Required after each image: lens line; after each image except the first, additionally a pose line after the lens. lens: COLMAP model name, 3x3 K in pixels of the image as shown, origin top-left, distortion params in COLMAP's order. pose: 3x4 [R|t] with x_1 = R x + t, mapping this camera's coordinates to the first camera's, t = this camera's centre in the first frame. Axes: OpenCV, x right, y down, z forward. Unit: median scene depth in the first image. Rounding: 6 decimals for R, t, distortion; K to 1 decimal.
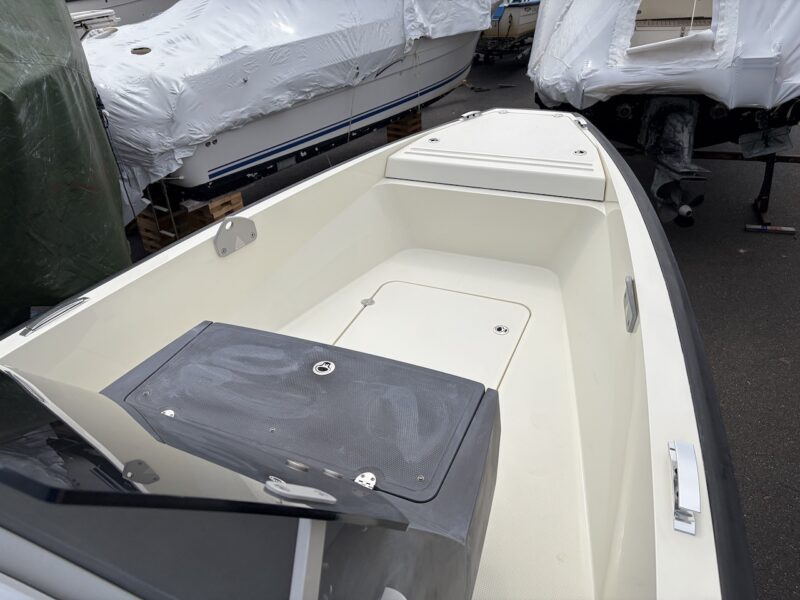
lens RADIAL K [[619.8, 0, 400.0], [0, 619.8, 300.0], [0, 0, 1]] dist [0.061027, -0.051913]
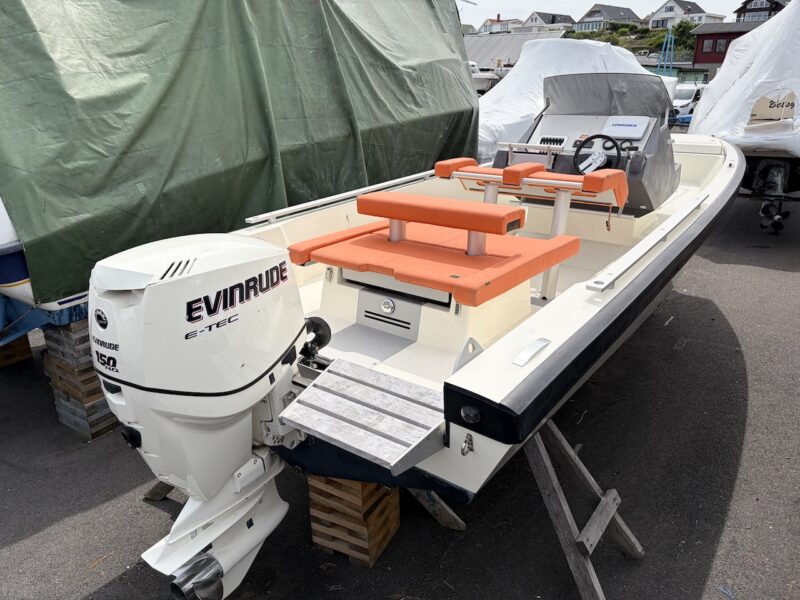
lens RADIAL K [[619.8, 0, 400.0], [0, 619.8, 300.0], [0, 0, 1]] dist [0.061027, -0.051913]
pose [[0.972012, 0.124109, -0.199471, -0.188206], [-0.163043, 0.967673, -0.192423, 0.610393], [0.169141, 0.219560, 0.960825, -0.831171]]
